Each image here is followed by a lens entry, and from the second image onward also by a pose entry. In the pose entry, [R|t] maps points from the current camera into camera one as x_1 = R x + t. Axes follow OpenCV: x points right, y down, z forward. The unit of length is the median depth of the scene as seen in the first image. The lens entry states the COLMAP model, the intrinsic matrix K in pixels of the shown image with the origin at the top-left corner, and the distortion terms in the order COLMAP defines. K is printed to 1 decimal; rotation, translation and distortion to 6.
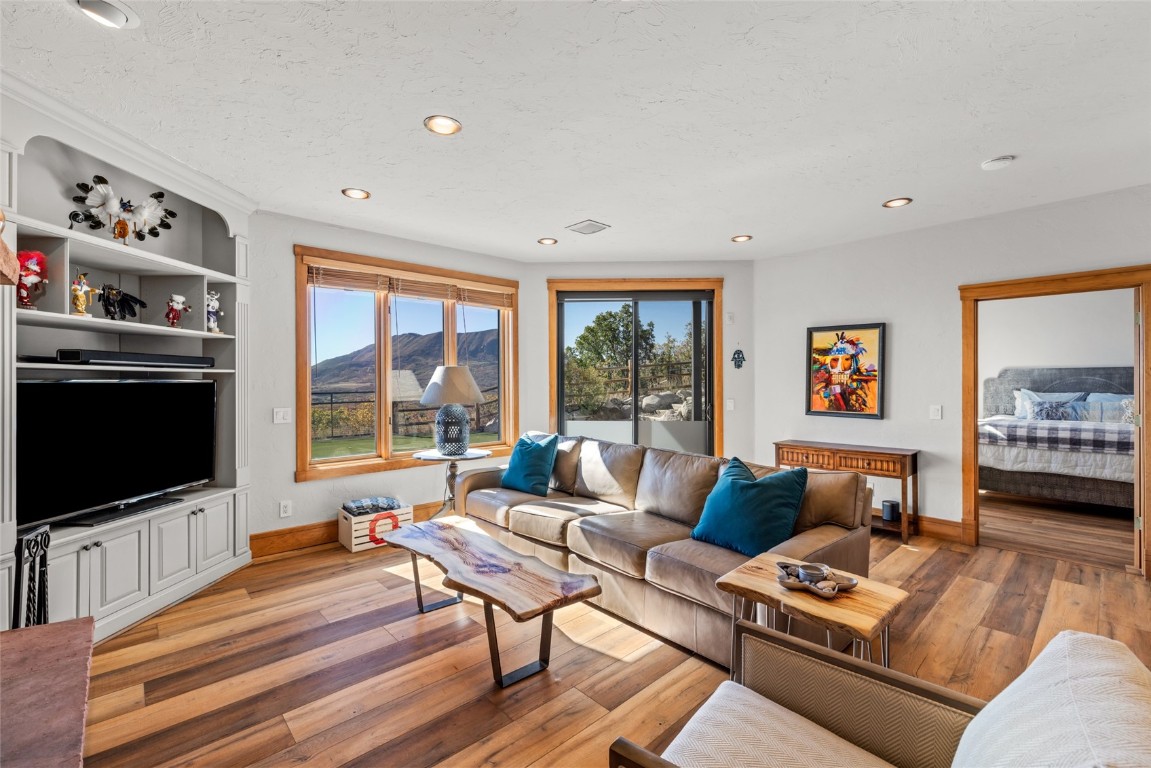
lens RADIAL K [[494.0, 0, 573.6], [0, 494.0, 382.1], [0, 0, 1]] dist [0.000841, -0.000408]
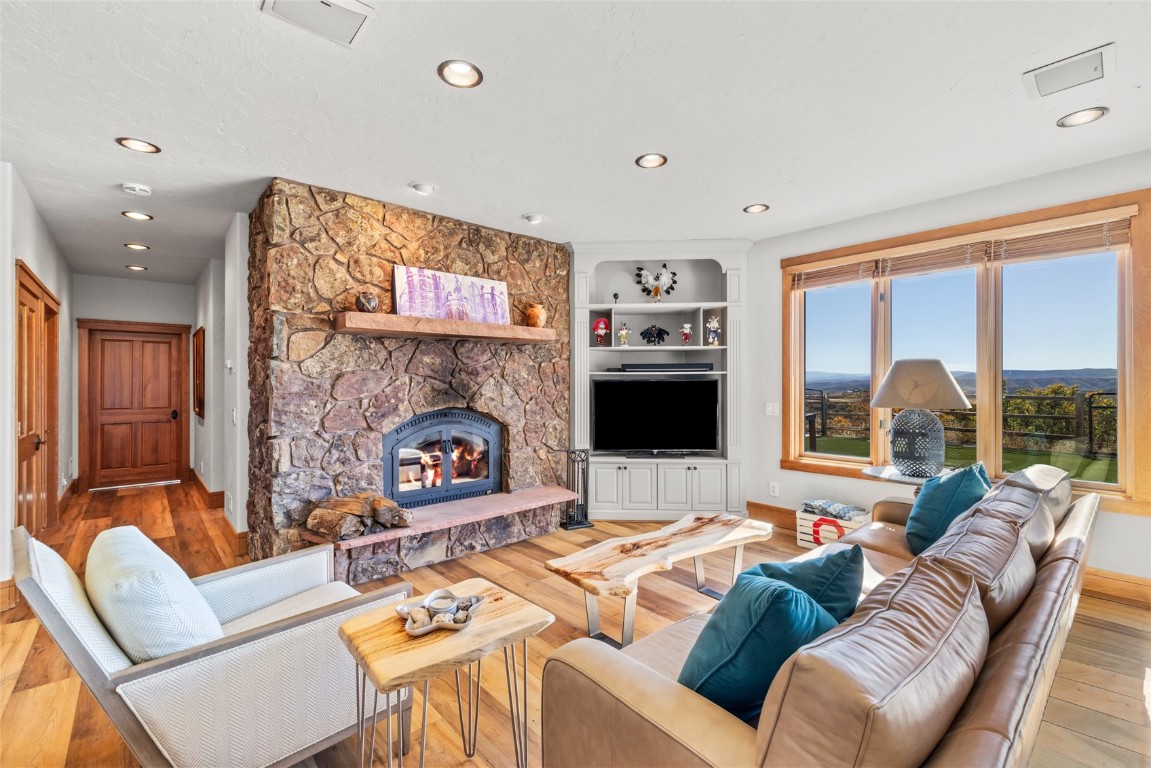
lens RADIAL K [[494.0, 0, 570.5], [0, 494.0, 381.4], [0, 0, 1]] dist [0.000841, -0.000408]
pose [[-0.025282, 0.003006, -0.999676, 0.666503], [0.005800, 0.999979, 0.002860, -0.004582], [0.999664, -0.005726, -0.025299, 0.617920]]
